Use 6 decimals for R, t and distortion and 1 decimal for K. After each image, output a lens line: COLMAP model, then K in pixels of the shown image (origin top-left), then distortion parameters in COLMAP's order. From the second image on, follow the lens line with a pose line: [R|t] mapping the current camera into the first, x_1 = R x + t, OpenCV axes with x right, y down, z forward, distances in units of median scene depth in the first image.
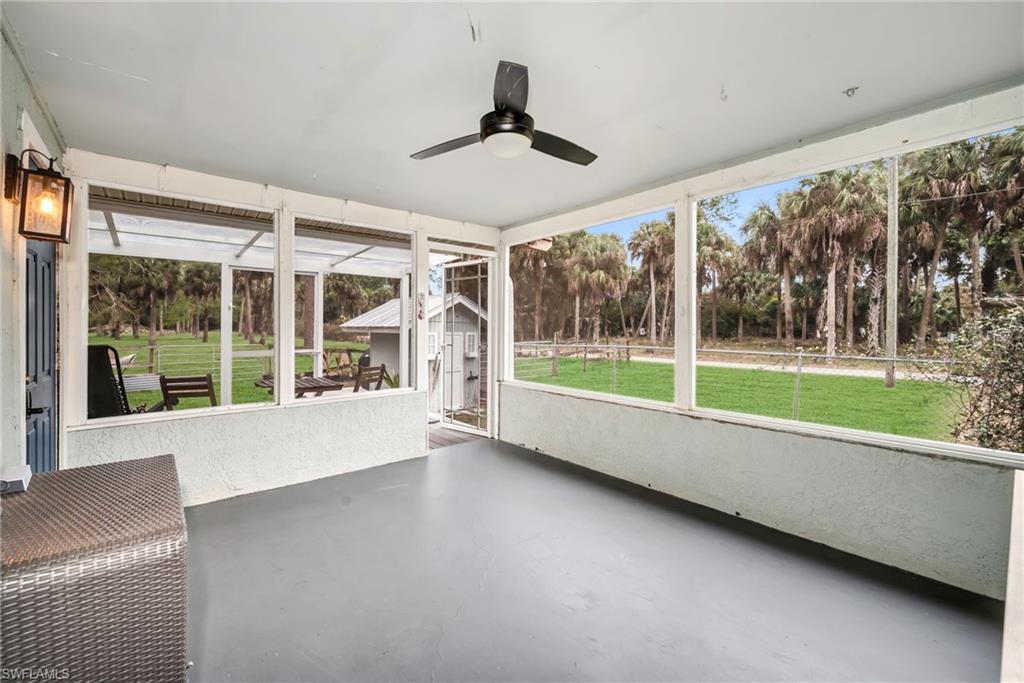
lens RADIAL K [[429.3, 0, 509.4], [0, 429.3, 325.8], [0, 0, 1]] dist [-0.001292, -0.000149]
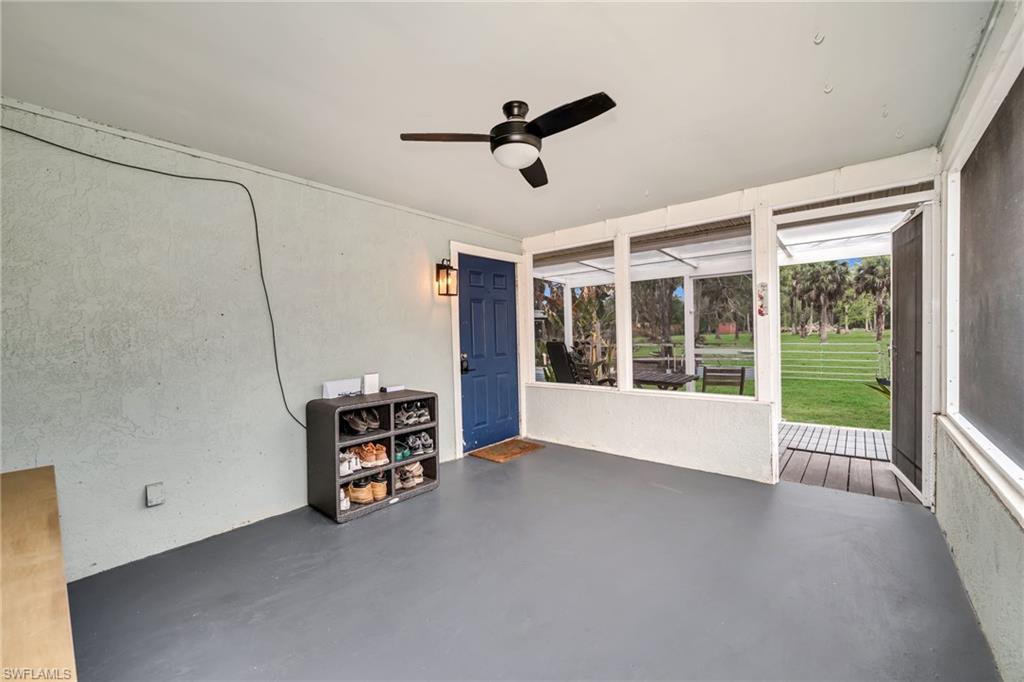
lens RADIAL K [[407.4, 0, 512.0], [0, 407.4, 341.0], [0, 0, 1]] dist [-0.000912, -0.000139]
pose [[0.167095, 0.012398, -0.985863, 0.469420], [0.026721, 0.999497, 0.017098, 0.007024], [0.985579, -0.029201, 0.166680, 0.390506]]
